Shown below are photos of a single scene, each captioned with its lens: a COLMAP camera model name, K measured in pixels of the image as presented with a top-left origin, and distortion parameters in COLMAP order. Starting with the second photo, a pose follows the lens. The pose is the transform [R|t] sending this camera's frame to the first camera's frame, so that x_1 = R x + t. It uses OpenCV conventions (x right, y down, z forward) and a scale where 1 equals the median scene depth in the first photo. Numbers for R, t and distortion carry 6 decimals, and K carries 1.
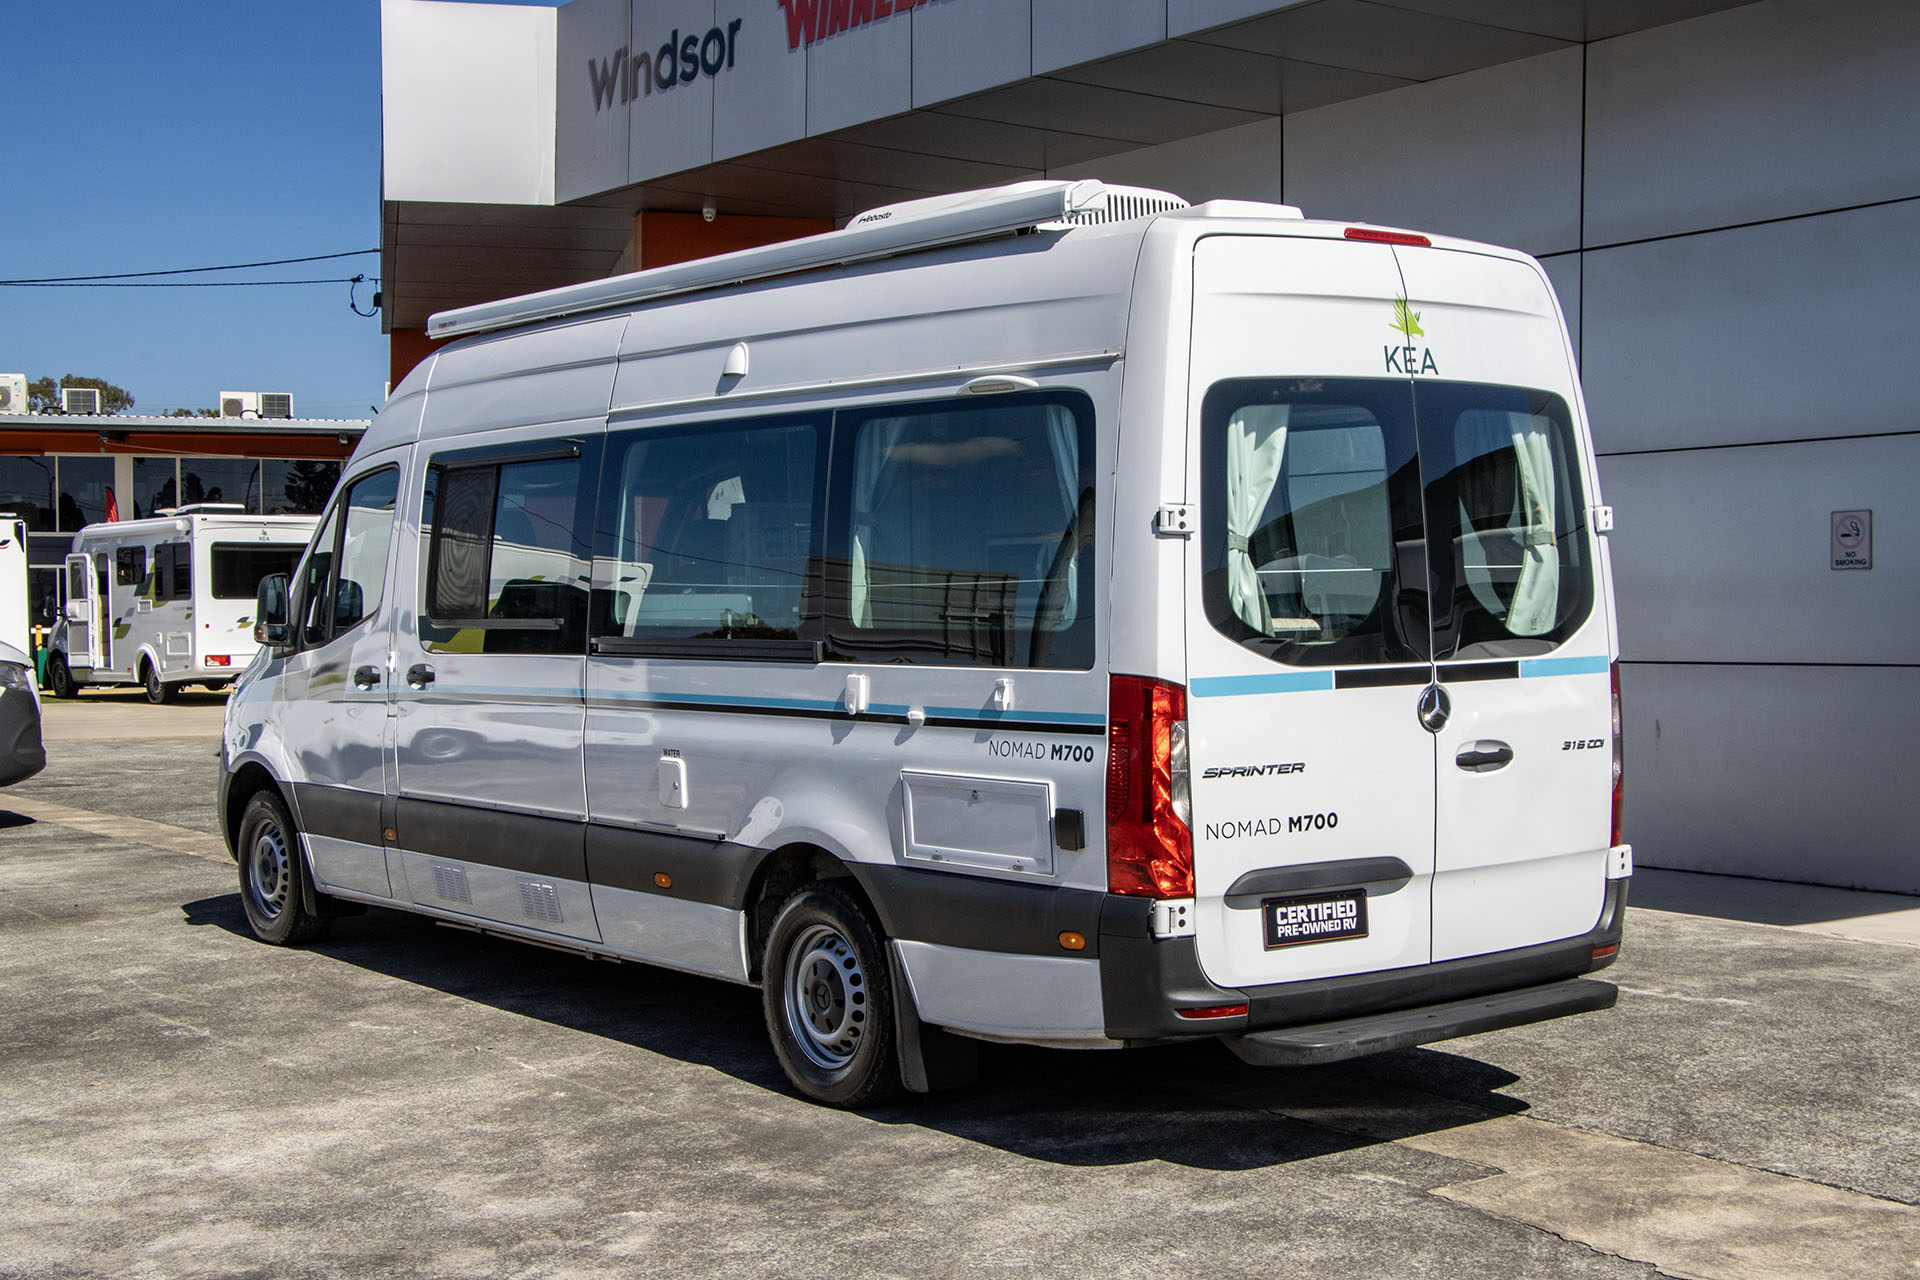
lens RADIAL K [[2456.7, 0, 960.0], [0, 2456.7, 640.0], [0, 0, 1]] dist [0.008243, 0.014038]
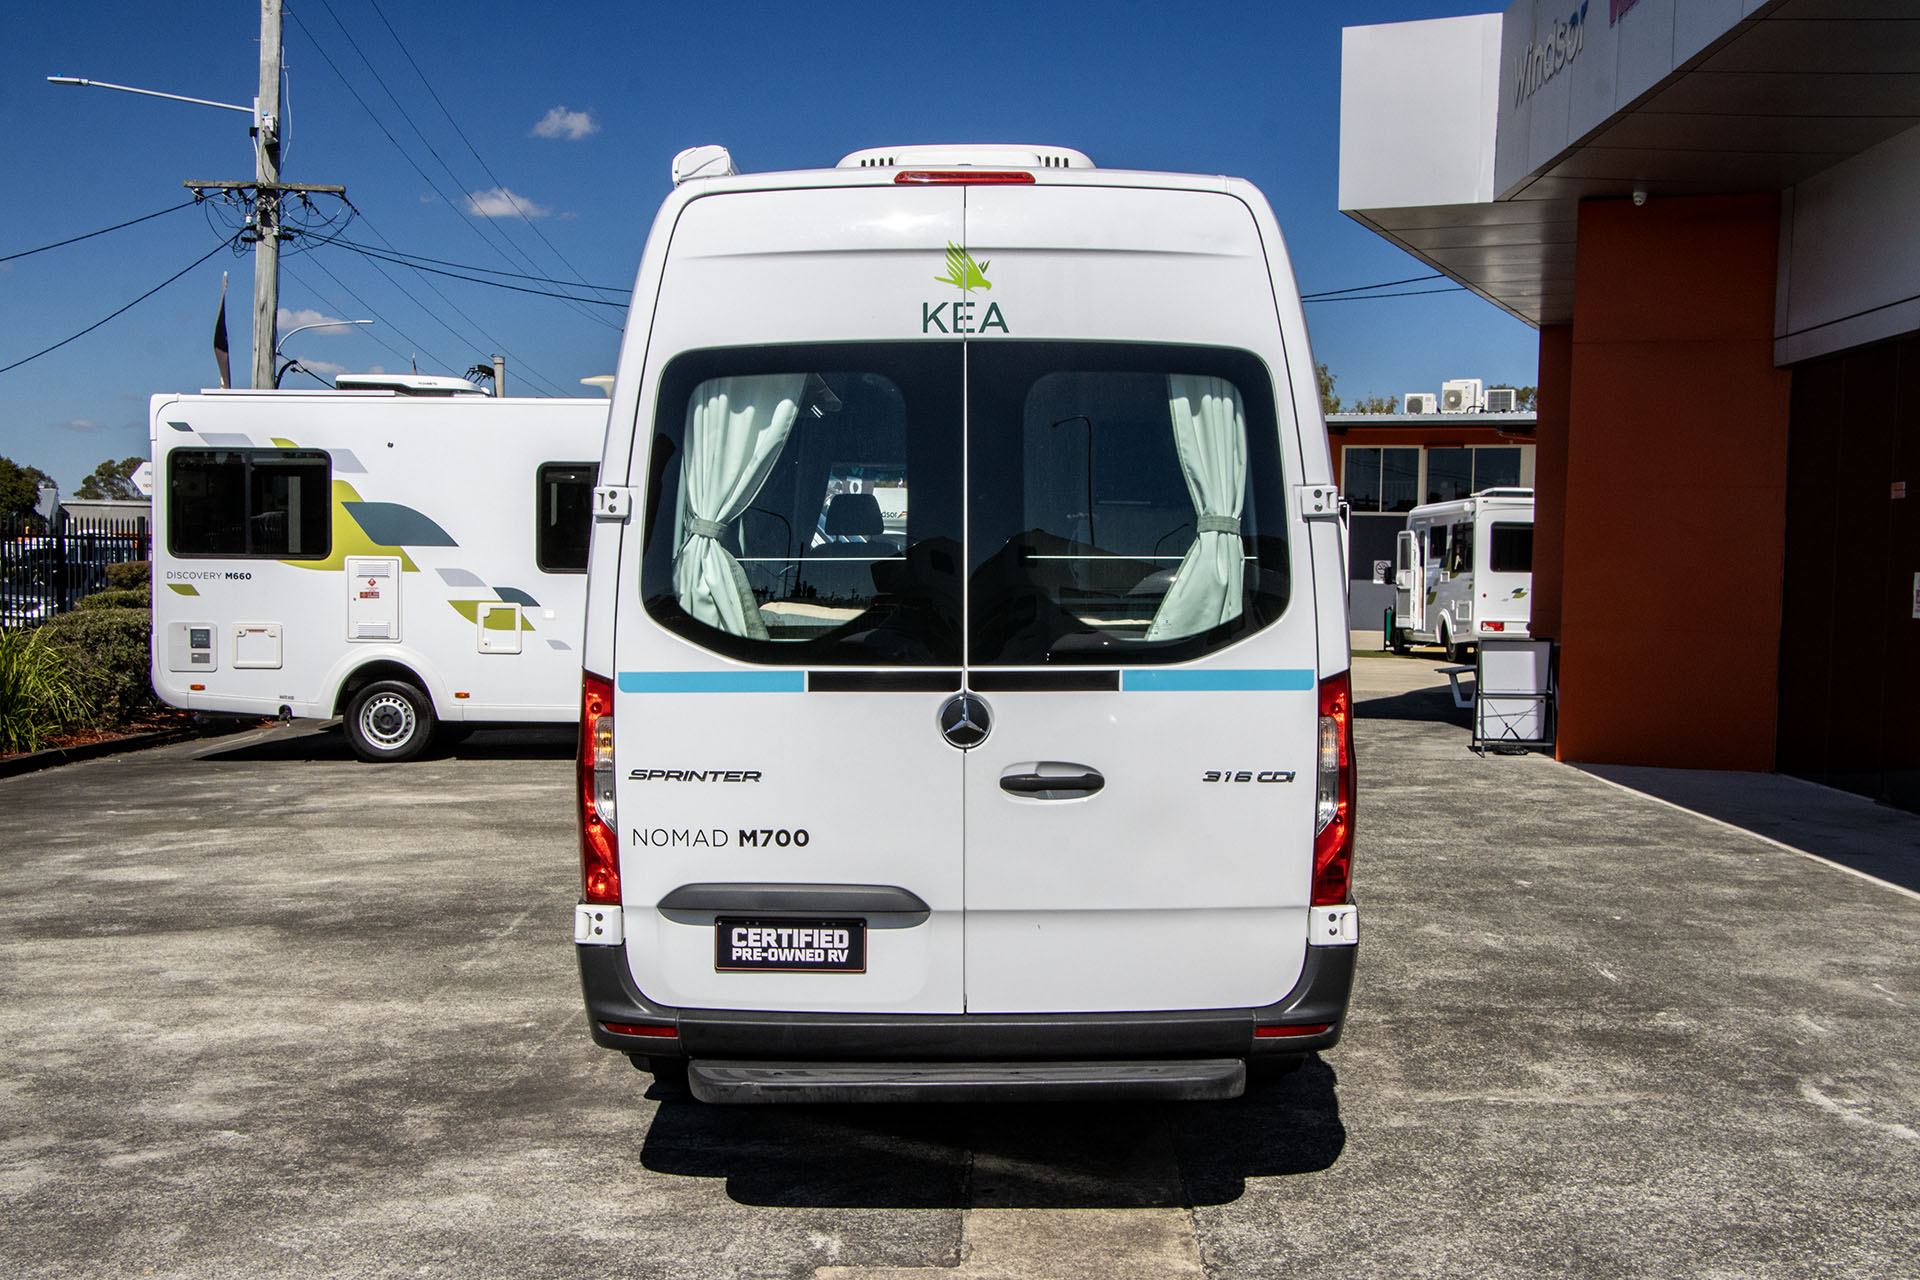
lens RADIAL K [[2157.3, 0, 960.0], [0, 2157.3, 640.0], [0, 0, 1]] dist [-0.075856, 0.268430]
pose [[0.796375, 0.036762, -0.603685, 0.647497], [-0.027503, 0.999320, 0.024573, -0.019046], [0.604177, -0.002966, 0.796844, 0.396045]]
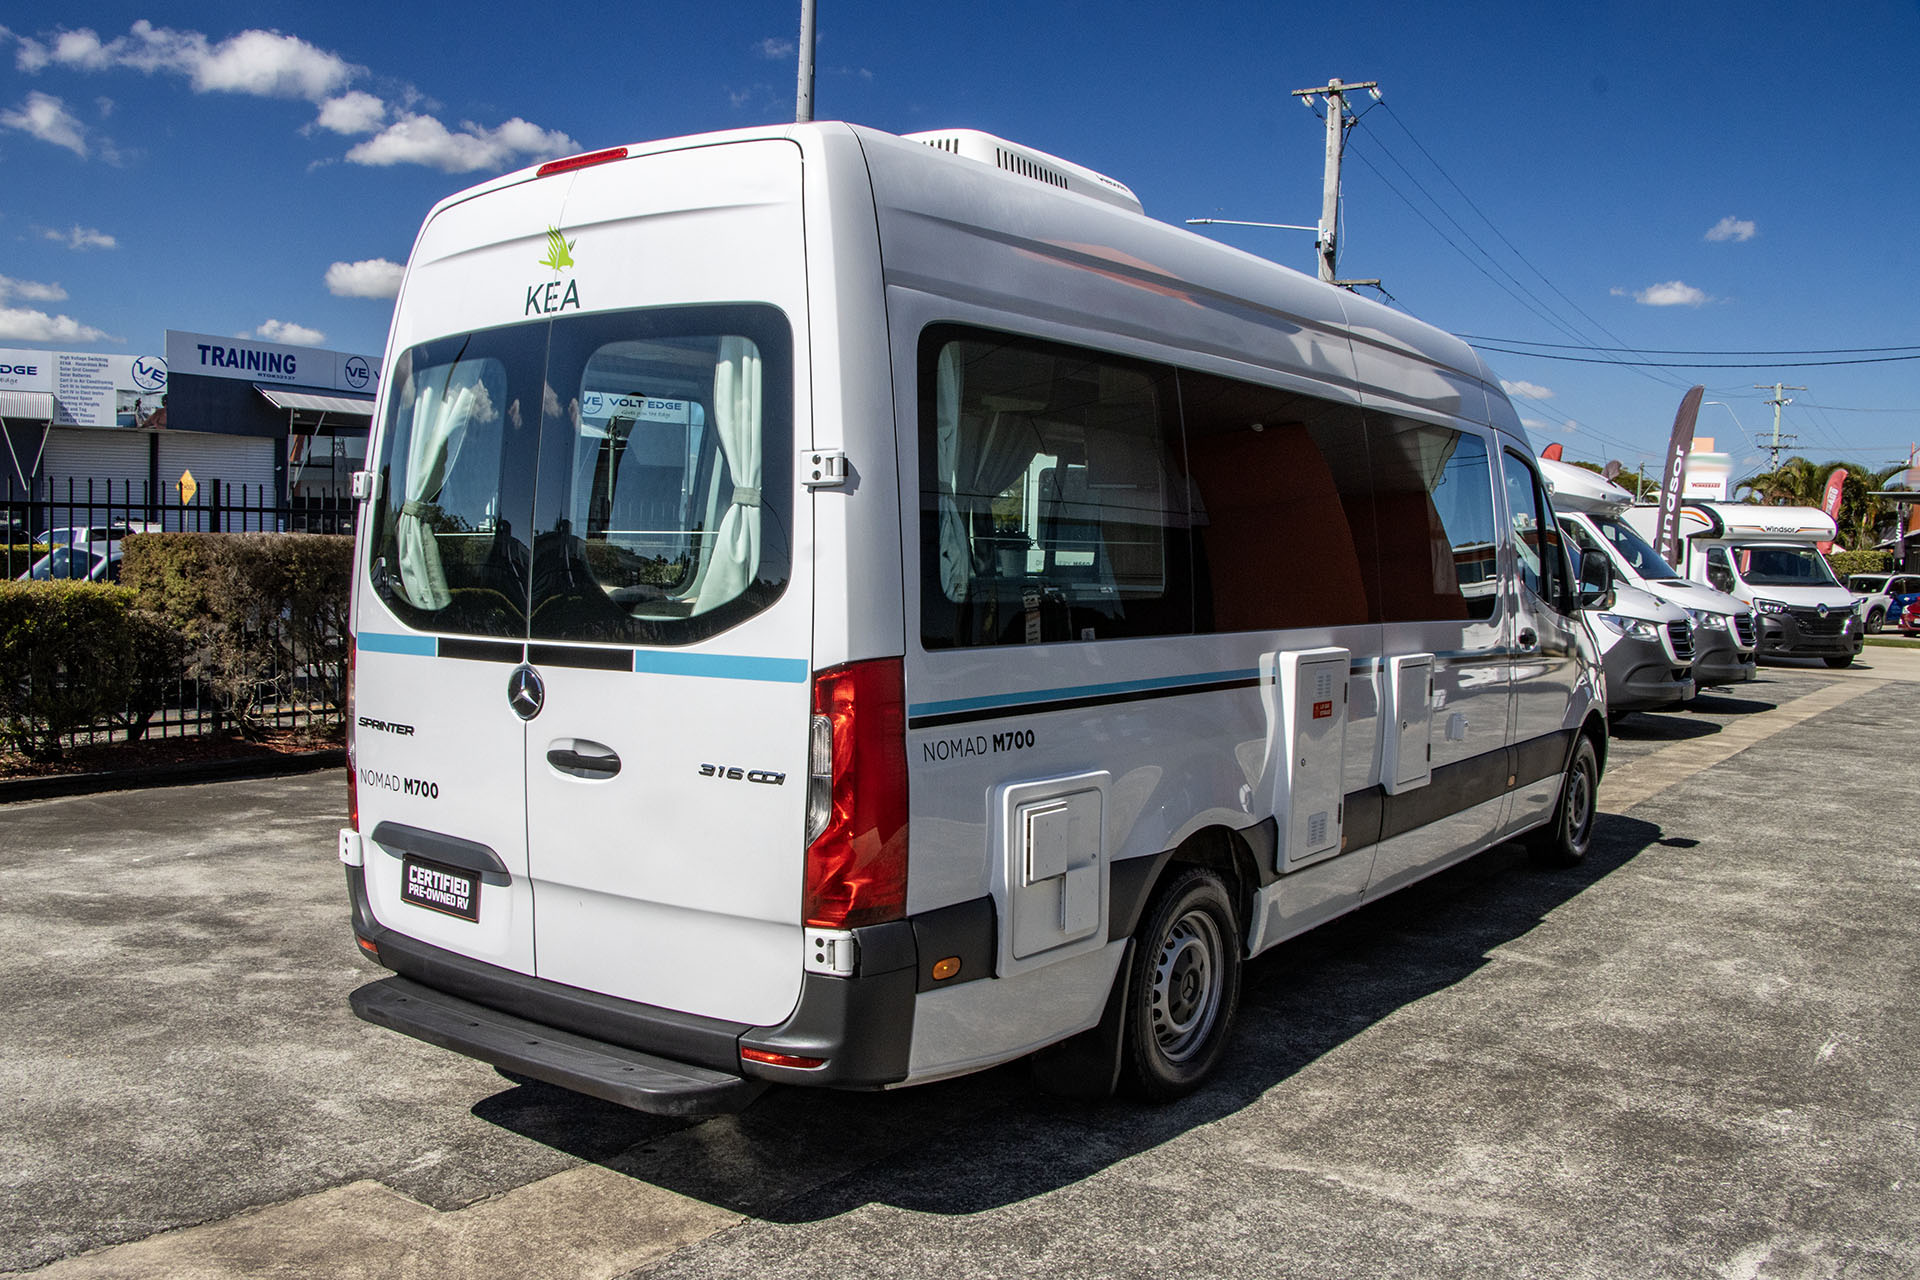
lens RADIAL K [[1598.8, 0, 960.0], [0, 1598.8, 640.0], [0, 0, 1]] dist [-0.176554, 0.147716]
pose [[0.297065, 0.068947, -0.952365, 0.774969], [-0.043867, 0.997322, 0.058519, -0.030692], [0.953849, 0.024394, 0.299294, 0.978651]]
